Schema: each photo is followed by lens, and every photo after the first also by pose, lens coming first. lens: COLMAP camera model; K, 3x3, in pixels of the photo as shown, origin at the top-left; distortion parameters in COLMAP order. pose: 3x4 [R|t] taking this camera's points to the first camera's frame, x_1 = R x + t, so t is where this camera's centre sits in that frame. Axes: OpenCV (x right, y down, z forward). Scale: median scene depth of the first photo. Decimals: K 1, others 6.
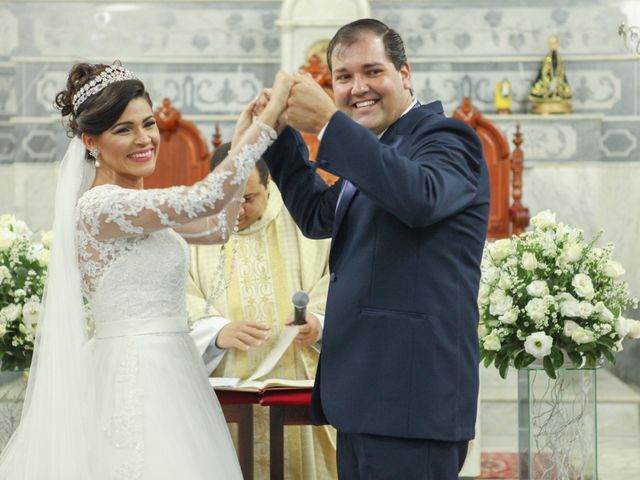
lens RADIAL K [[1502.6, 0, 345.6], [0, 1502.6, 239.9], [0, 0, 1]] dist [0.213809, -0.241848]
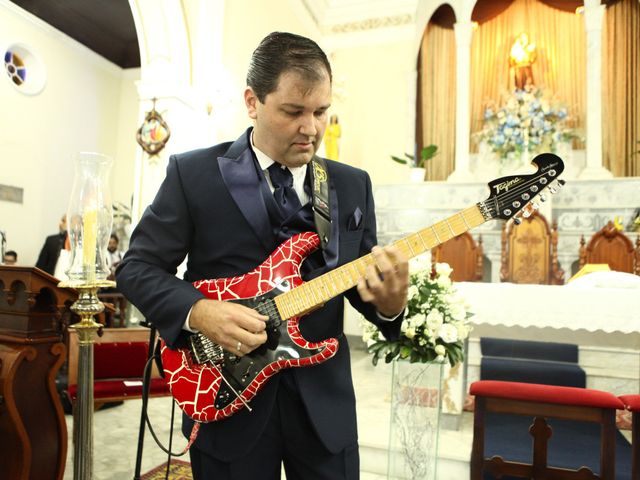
lens RADIAL K [[512.7, 0, 320.0], [0, 512.7, 240.0], [0, 0, 1]] dist [-0.041681, 0.000604]
pose [[0.949470, 0.015083, -0.313494, -0.068707], [-0.046023, 0.994739, -0.091527, 0.009534], [0.310464, 0.101330, 0.945169, 0.226305]]
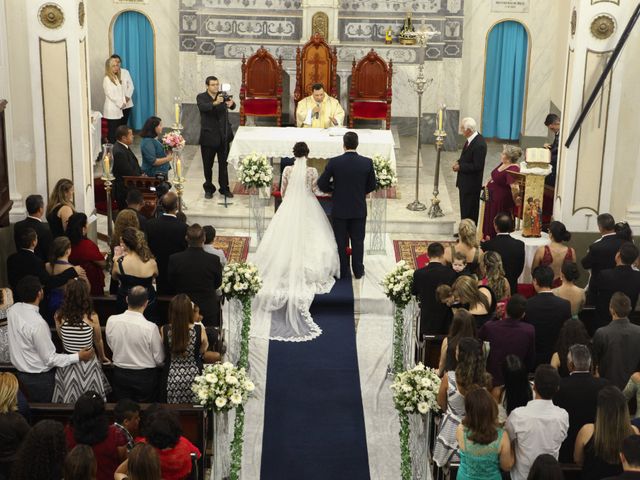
lens RADIAL K [[1285.0, 0, 320.0], [0, 1285.0, 240.0], [0, 0, 1]] dist [0.099452, 0.053955]
pose [[0.999684, 0.020246, 0.014924, -0.039216], [-0.023596, 0.960369, 0.277730, -0.377658], [-0.008710, -0.277994, 0.960543, -1.234242]]
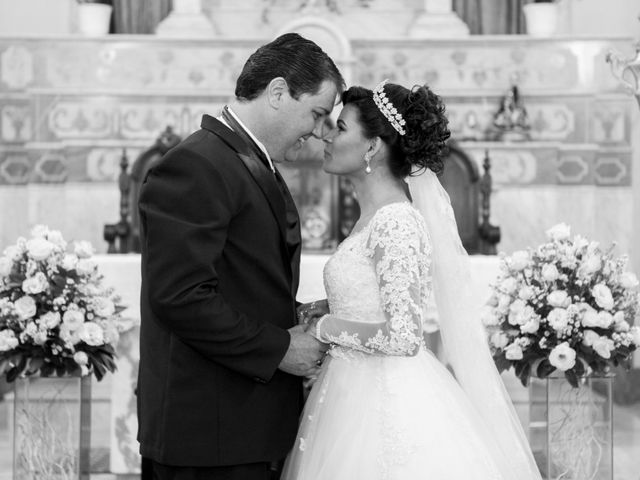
lens RADIAL K [[1285.0, 0, 320.0], [0, 1285.0, 240.0], [0, 0, 1]] dist [0.099452, 0.053955]
pose [[0.999819, 0.004505, 0.018457, -0.023623], [-0.004247, 0.999893, -0.014020, 0.002334], [-0.018518, 0.013939, 0.999731, 0.056002]]
